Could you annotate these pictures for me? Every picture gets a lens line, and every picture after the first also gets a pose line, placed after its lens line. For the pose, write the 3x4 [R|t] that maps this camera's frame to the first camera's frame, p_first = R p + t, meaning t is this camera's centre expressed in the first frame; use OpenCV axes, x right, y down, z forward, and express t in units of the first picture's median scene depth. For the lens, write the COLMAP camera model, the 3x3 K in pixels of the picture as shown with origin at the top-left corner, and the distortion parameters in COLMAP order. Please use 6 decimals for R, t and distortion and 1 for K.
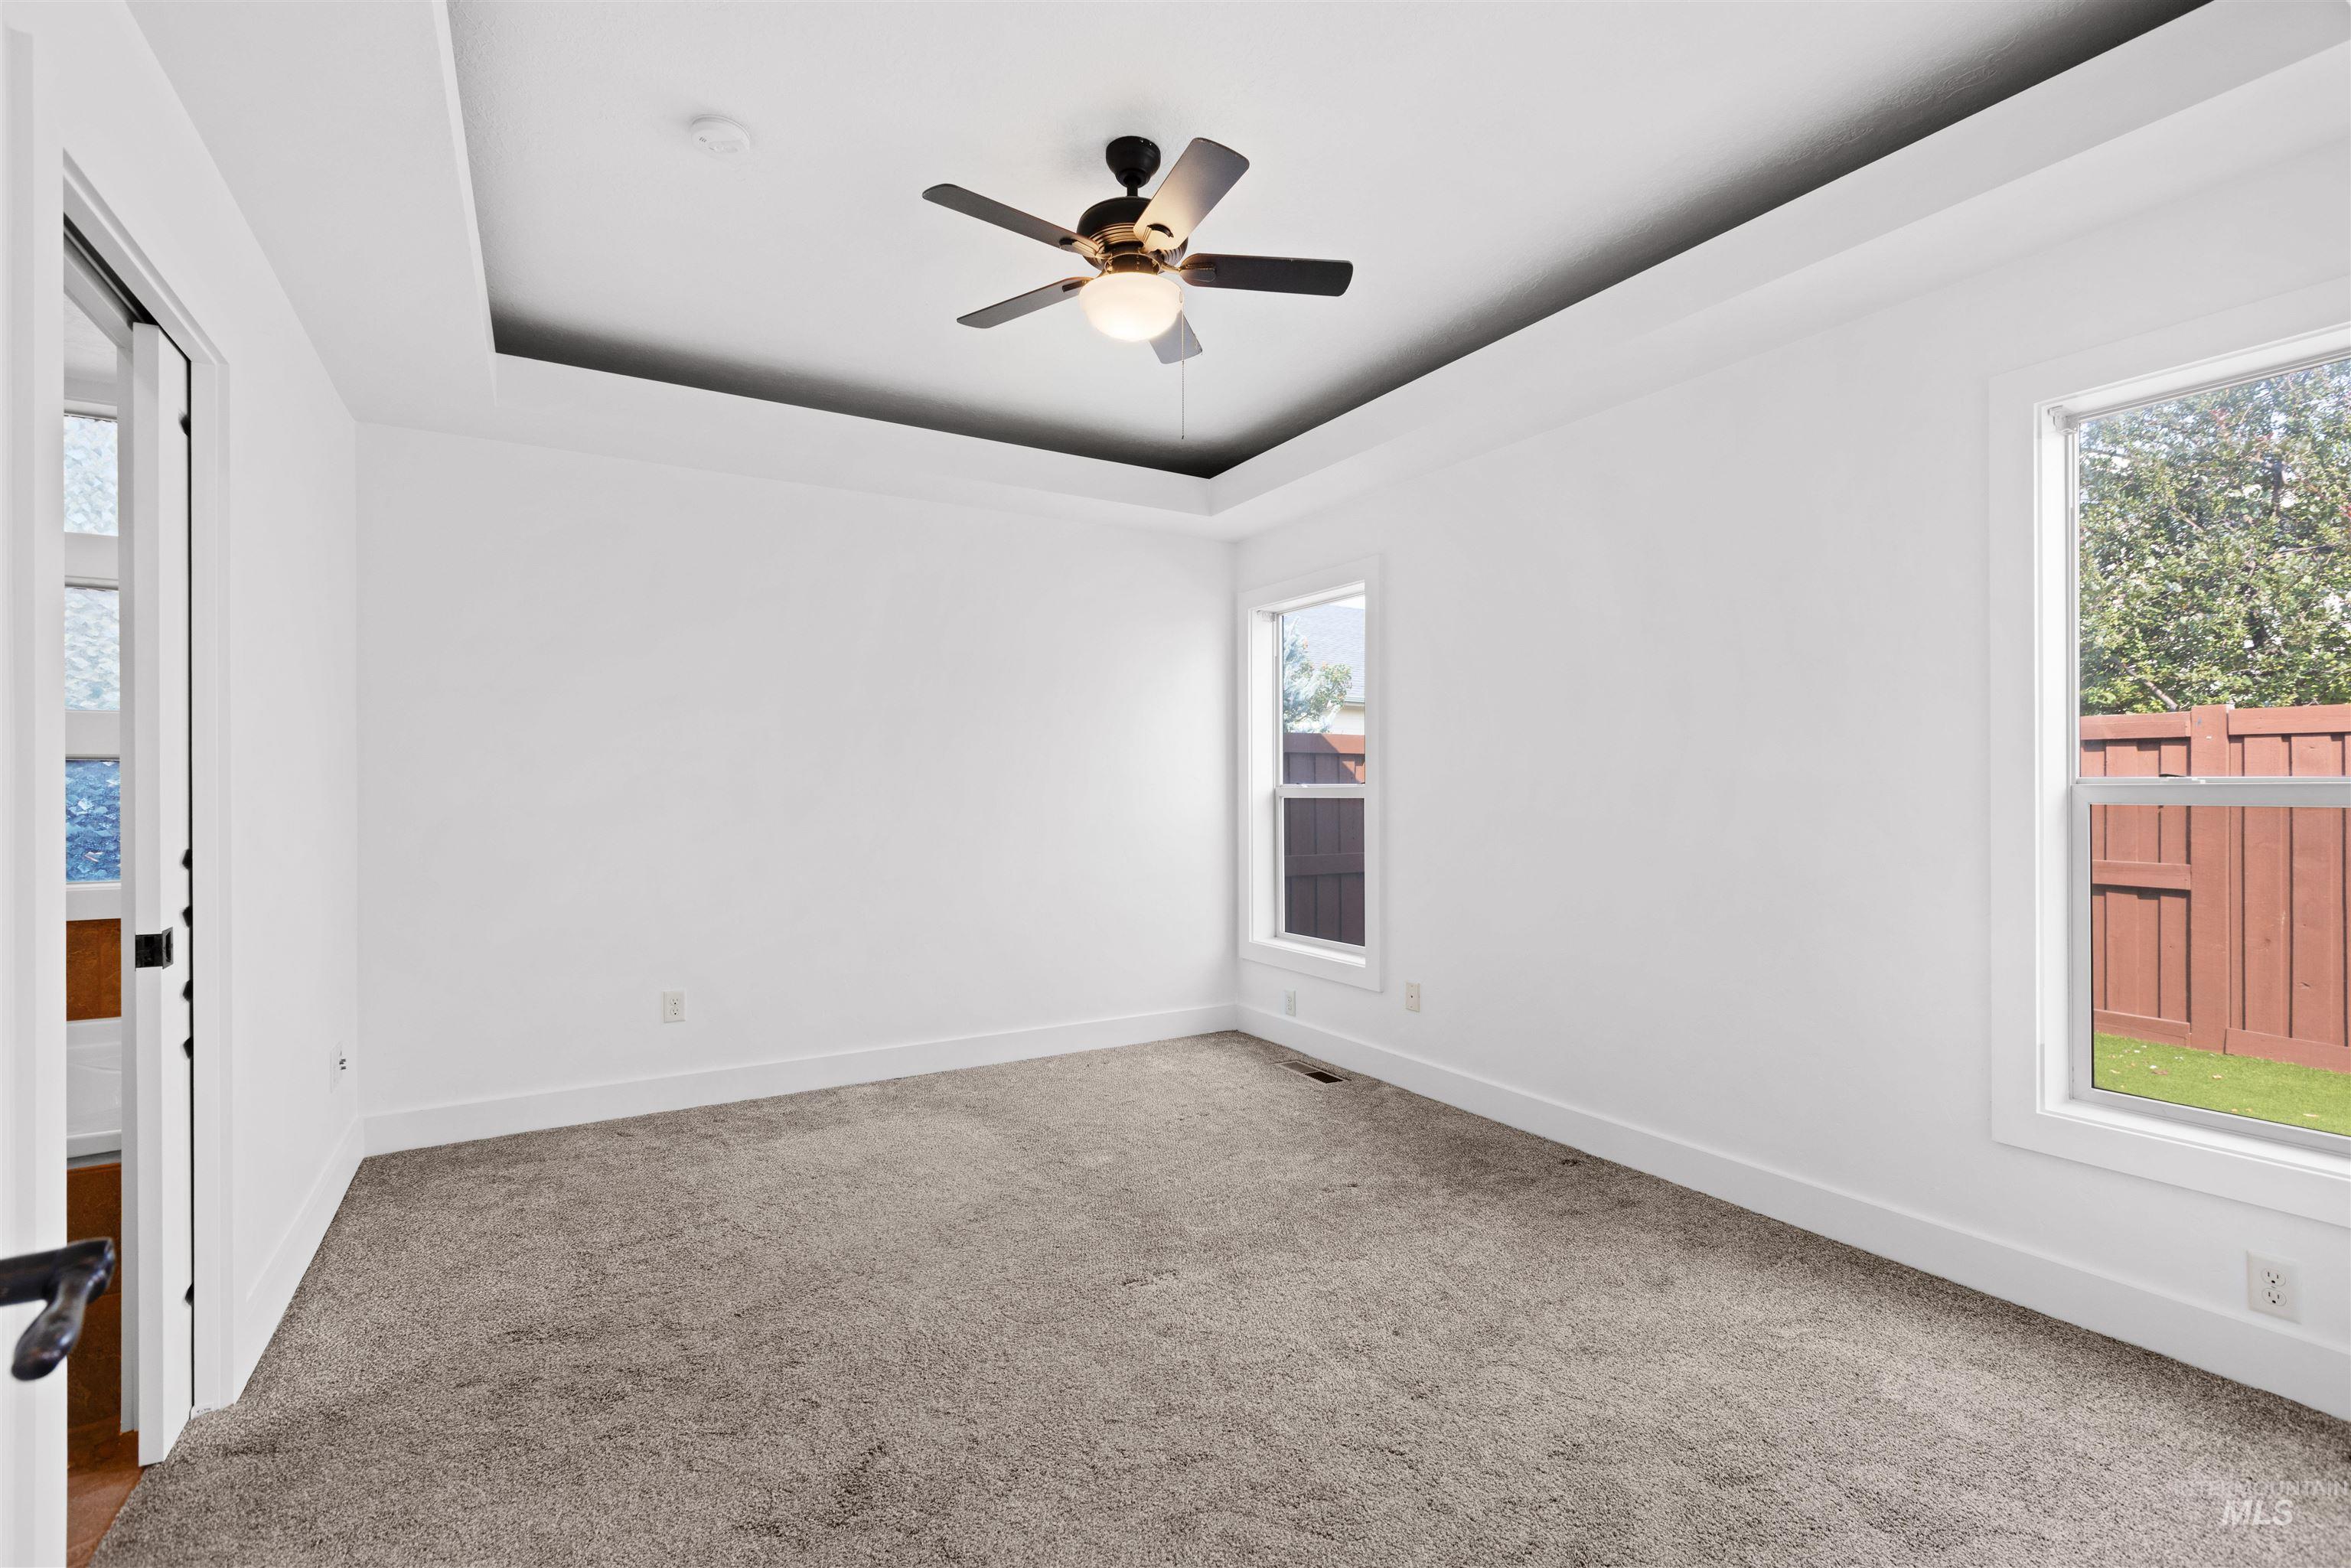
lens RADIAL K [[1051.1, 0, 1175.4], [0, 1051.1, 791.9], [0, 0, 1]] dist [0.000898, 0.000124]
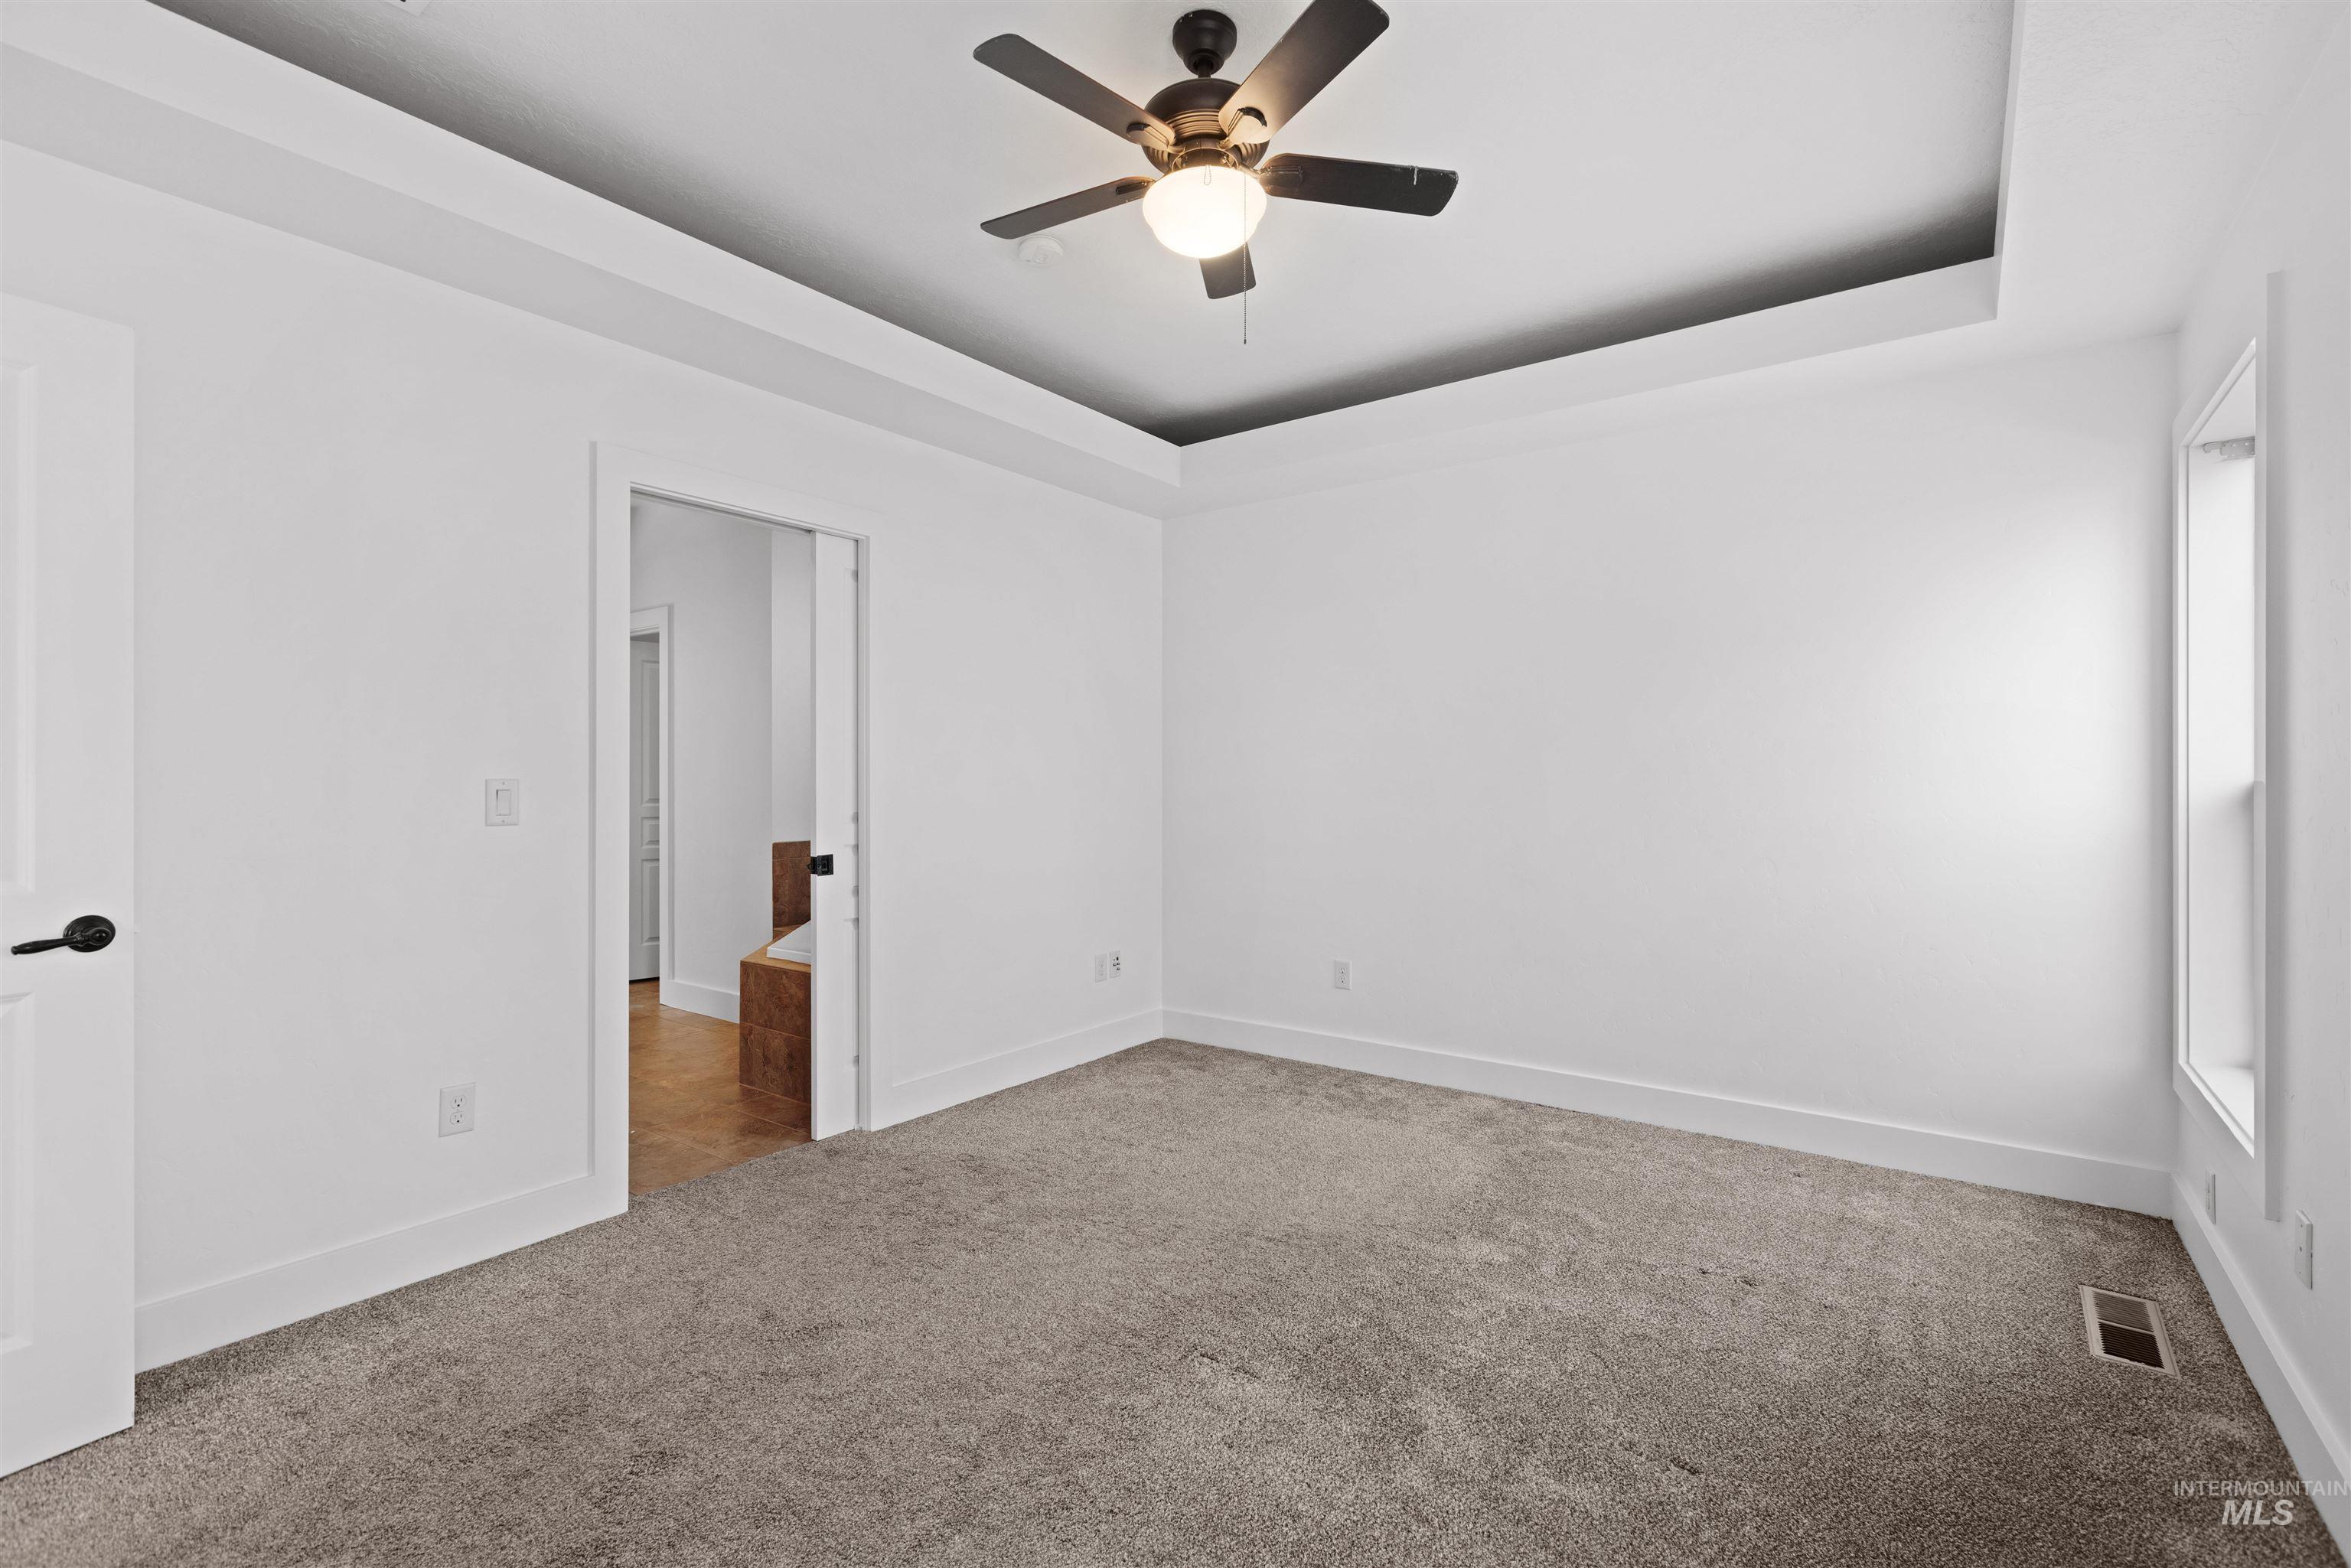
lens RADIAL K [[1045.3, 0, 1175.8], [0, 1045.3, 771.3], [0, 0, 1]] dist [0.000983, -0.000063]
pose [[0.387598, -0.004237, -0.921819, 0.556951], [-0.001220, 0.999986, -0.005110, -0.002994], [0.921828, 0.003105, 0.387587, 0.492001]]
